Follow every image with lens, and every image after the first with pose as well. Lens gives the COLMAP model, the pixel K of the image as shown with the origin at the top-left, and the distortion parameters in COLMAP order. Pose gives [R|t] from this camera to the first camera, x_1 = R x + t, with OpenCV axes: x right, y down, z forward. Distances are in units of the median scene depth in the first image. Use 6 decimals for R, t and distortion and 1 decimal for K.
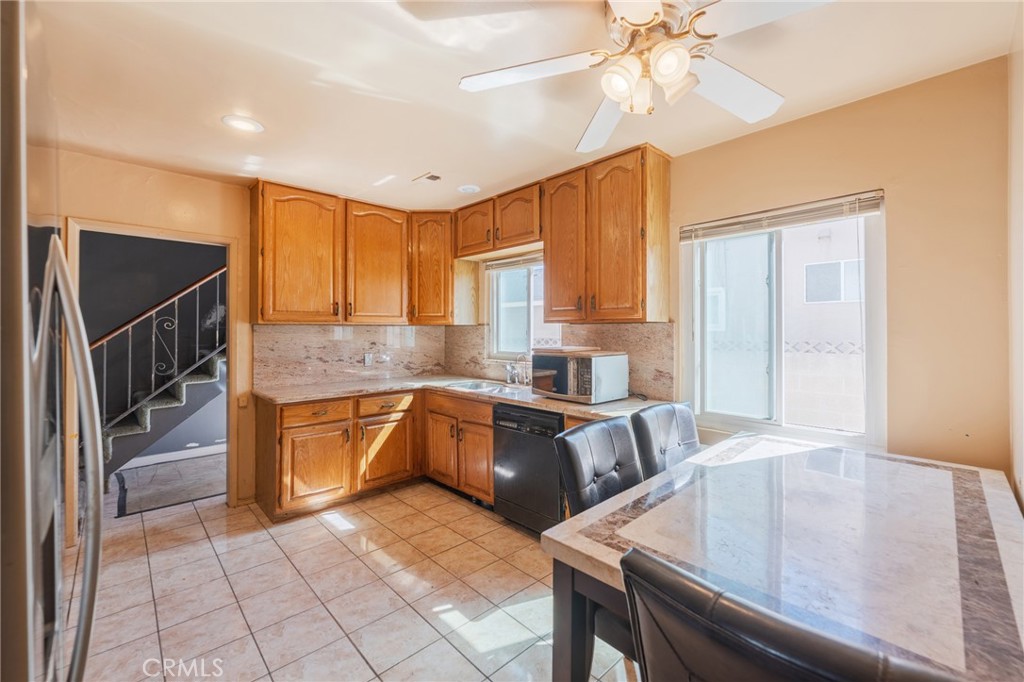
lens RADIAL K [[419.5, 0, 510.3], [0, 419.5, 329.4], [0, 0, 1]] dist [0.003218, -0.002293]
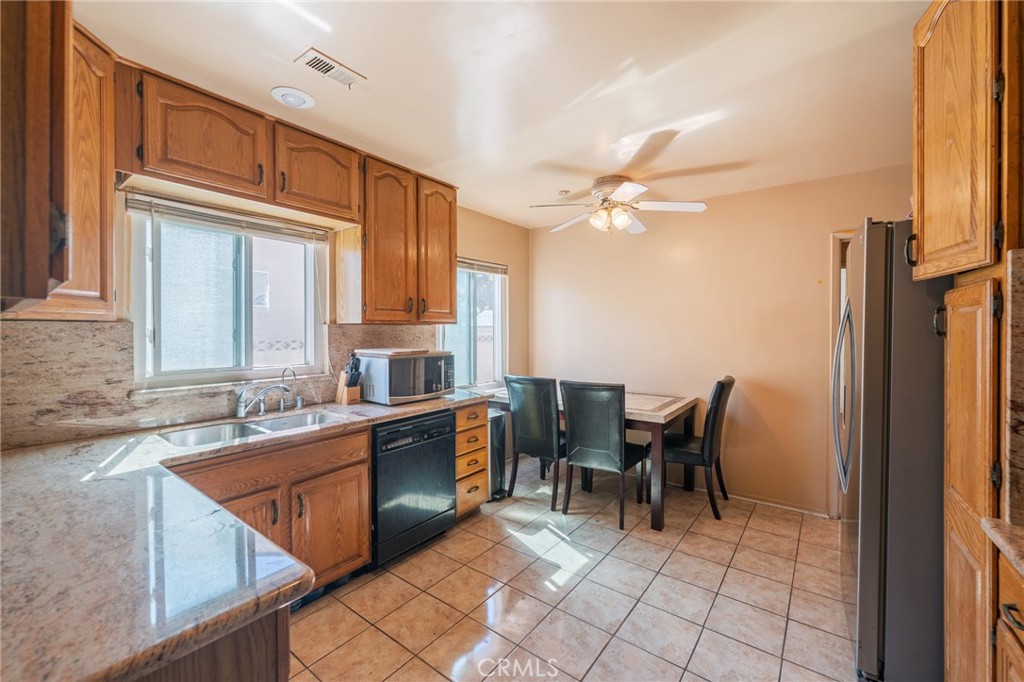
lens RADIAL K [[419.5, 0, 509.1], [0, 419.5, 335.5], [0, 0, 1]] dist [0.003218, -0.002293]
pose [[-0.160913, -0.011670, 0.986900, -0.738177], [0.000251, 0.999930, 0.011865, 0.000337], [-0.986969, 0.002157, -0.160899, 0.780072]]
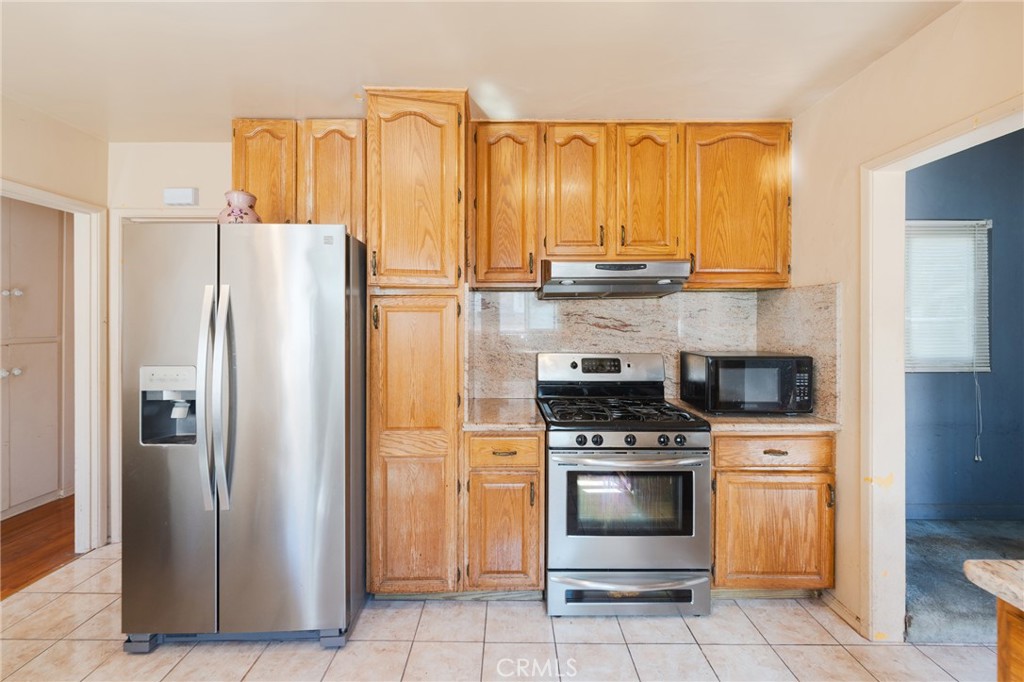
lens RADIAL K [[419.5, 0, 506.7], [0, 419.5, 321.5], [0, 0, 1]] dist [0.003218, -0.002293]
pose [[-0.684452, -0.000169, -0.729058, -0.105897], [-0.000935, 0.999999, 0.000646, -0.004324], [0.729058, 0.001123, -0.684451, 0.820195]]
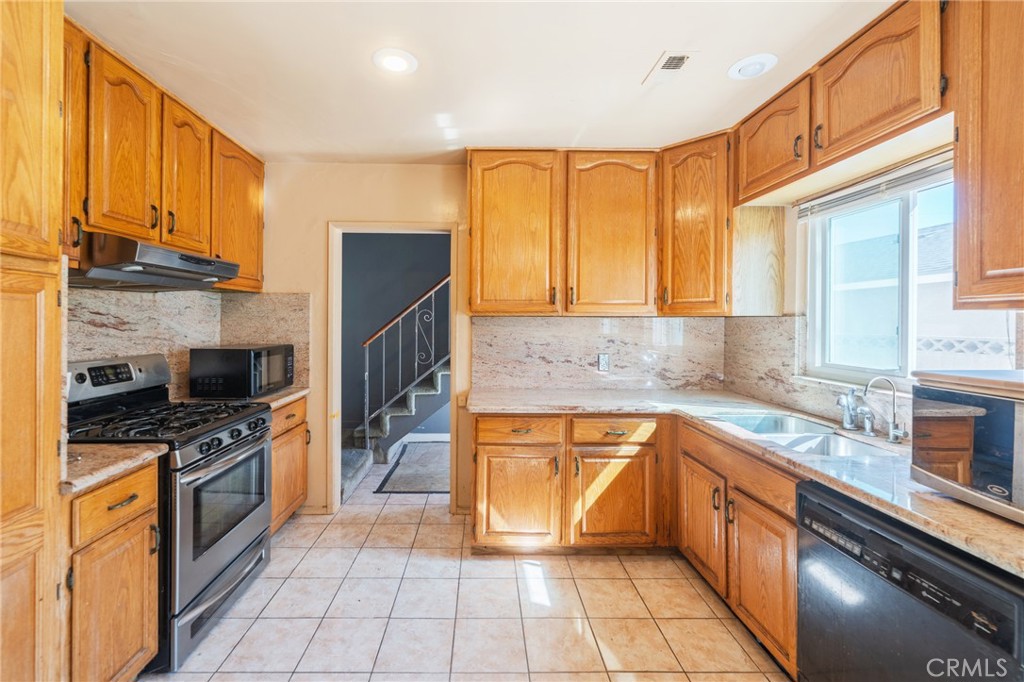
lens RADIAL K [[419.5, 0, 488.5], [0, 419.5, 323.4], [0, 0, 1]] dist [0.003218, -0.002293]
pose [[0.738575, 0.006481, -0.674141, 0.019087], [-0.003441, 0.999977, 0.005844, -0.002249], [0.674163, -0.001996, 0.738580, 0.357551]]
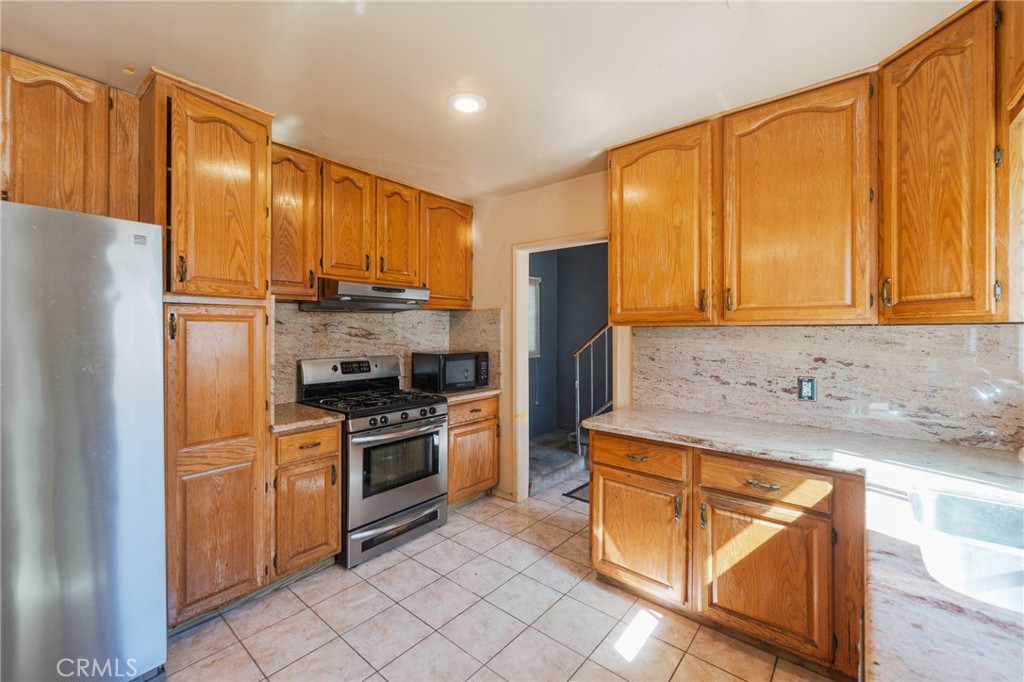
lens RADIAL K [[419.5, 0, 514.3], [0, 419.5, 332.2], [0, 0, 1]] dist [0.003218, -0.002293]
pose [[0.128422, 0.001976, -0.991718, 0.175518], [0.000340, 0.999998, 0.002036, -0.003249], [0.991720, -0.000598, 0.128421, 0.656222]]
